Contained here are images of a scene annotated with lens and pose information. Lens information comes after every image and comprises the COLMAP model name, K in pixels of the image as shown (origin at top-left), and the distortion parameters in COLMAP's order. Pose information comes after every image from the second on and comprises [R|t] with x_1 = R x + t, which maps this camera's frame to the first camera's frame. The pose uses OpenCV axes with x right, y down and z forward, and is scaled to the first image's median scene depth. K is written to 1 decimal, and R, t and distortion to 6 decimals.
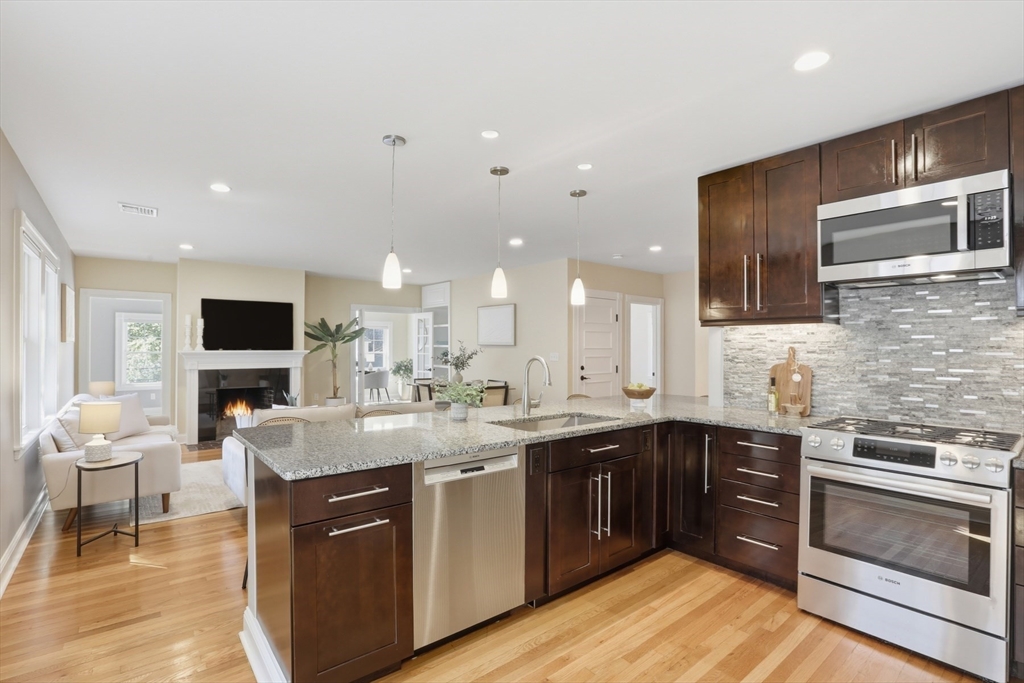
lens RADIAL K [[473.0, 0, 511.7], [0, 473.0, 346.1], [0, 0, 1]] dist [-0.002409, -0.000096]
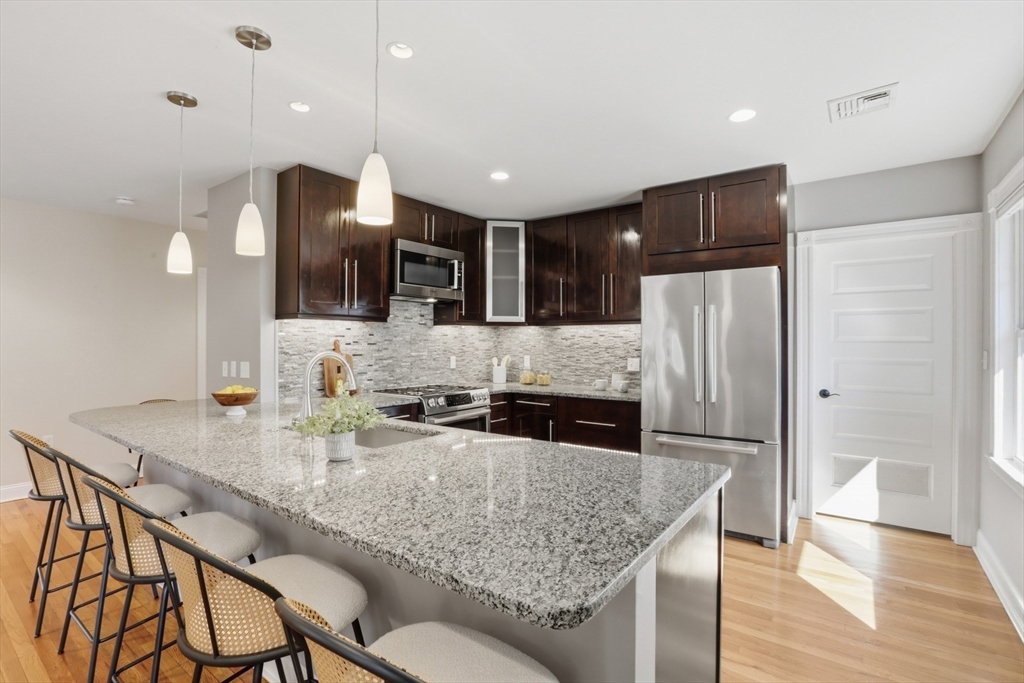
lens RADIAL K [[481.4, 0, 513.9], [0, 481.4, 338.7], [0, 0, 1]] dist [-0.000639, 0.000001]
pose [[-0.240456, 0.003240, 0.970655, -0.492245], [-0.003452, 0.999985, -0.004193, 0.001753], [-0.970654, -0.004359, -0.240442, 0.593169]]
